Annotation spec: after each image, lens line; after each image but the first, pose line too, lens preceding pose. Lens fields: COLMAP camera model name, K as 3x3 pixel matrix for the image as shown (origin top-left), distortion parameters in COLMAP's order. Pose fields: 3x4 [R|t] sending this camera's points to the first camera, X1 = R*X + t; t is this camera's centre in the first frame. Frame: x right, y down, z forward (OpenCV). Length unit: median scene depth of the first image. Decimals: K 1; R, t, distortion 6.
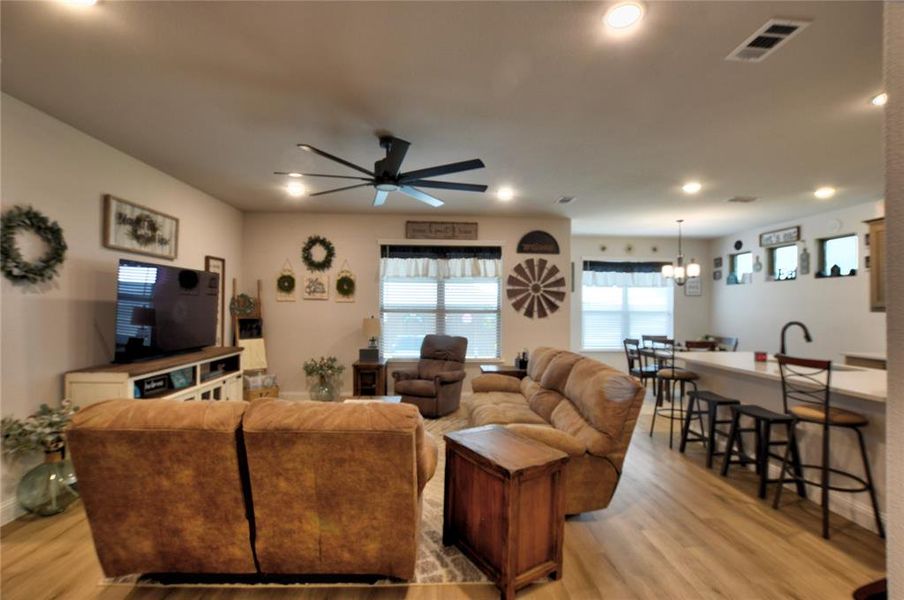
lens RADIAL K [[416.2, 0, 455.3], [0, 416.2, 300.5], [0, 0, 1]] dist [-0.010250, 0.001559]
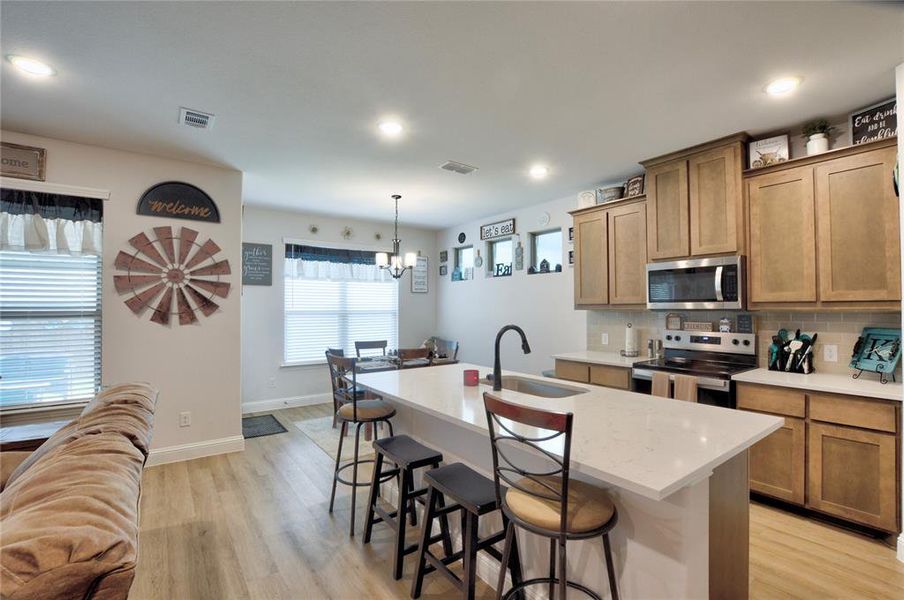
lens RADIAL K [[416.2, 0, 452.7], [0, 416.2, 300.6], [0, 0, 1]] dist [-0.010250, 0.001559]
pose [[0.852893, 0.001366, 0.522084, 0.223243], [-0.000877, 0.999999, -0.001184, 0.007448], [-0.522085, 0.000552, 0.852893, 0.273298]]
